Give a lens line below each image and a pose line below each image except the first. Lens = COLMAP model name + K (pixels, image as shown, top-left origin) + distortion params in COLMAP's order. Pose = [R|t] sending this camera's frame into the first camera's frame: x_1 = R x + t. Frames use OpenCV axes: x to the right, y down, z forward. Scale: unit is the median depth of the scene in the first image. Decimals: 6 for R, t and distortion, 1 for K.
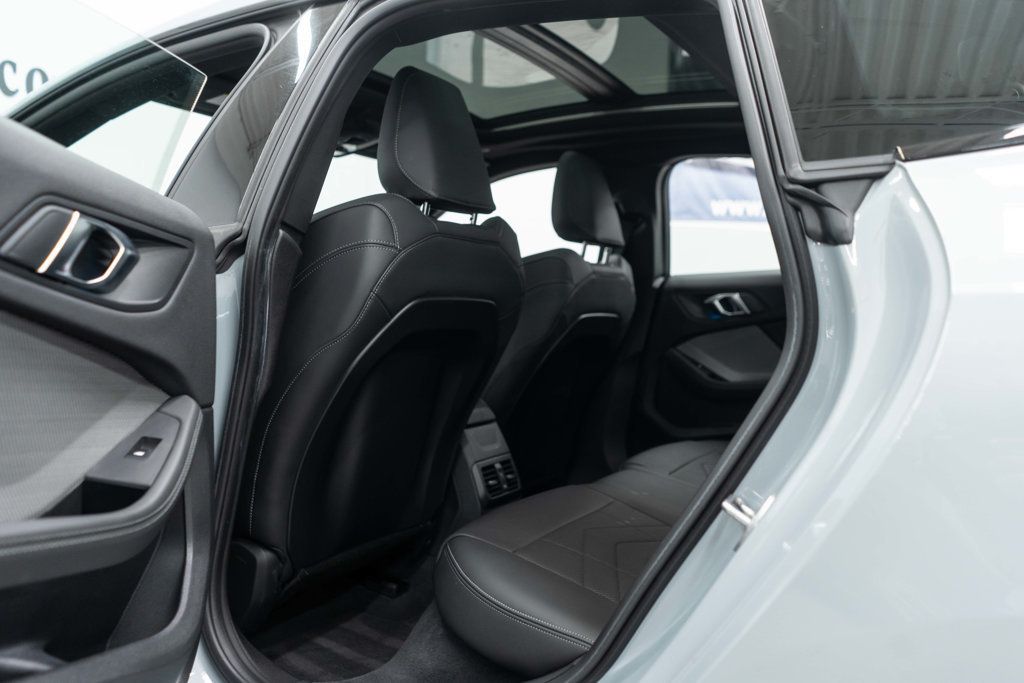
lens RADIAL K [[828.9, 0, 506.3], [0, 828.9, 342.3], [0, 0, 1]] dist [-0.000544, -0.000920]
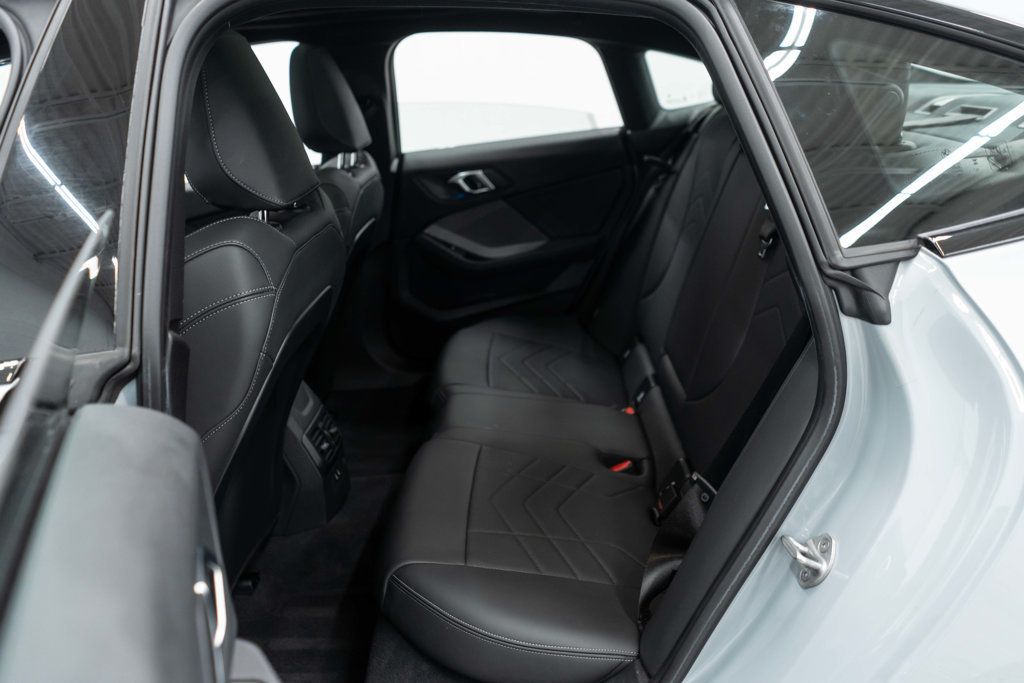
lens RADIAL K [[828.9, 0, 512.1], [0, 828.9, 337.9], [0, 0, 1]] dist [-0.000544, -0.000920]
pose [[0.855744, -0.257133, 0.448982, -0.185947], [0.116672, 0.941316, 0.316720, -0.181165], [-0.504074, -0.218647, 0.835526, 0.110679]]
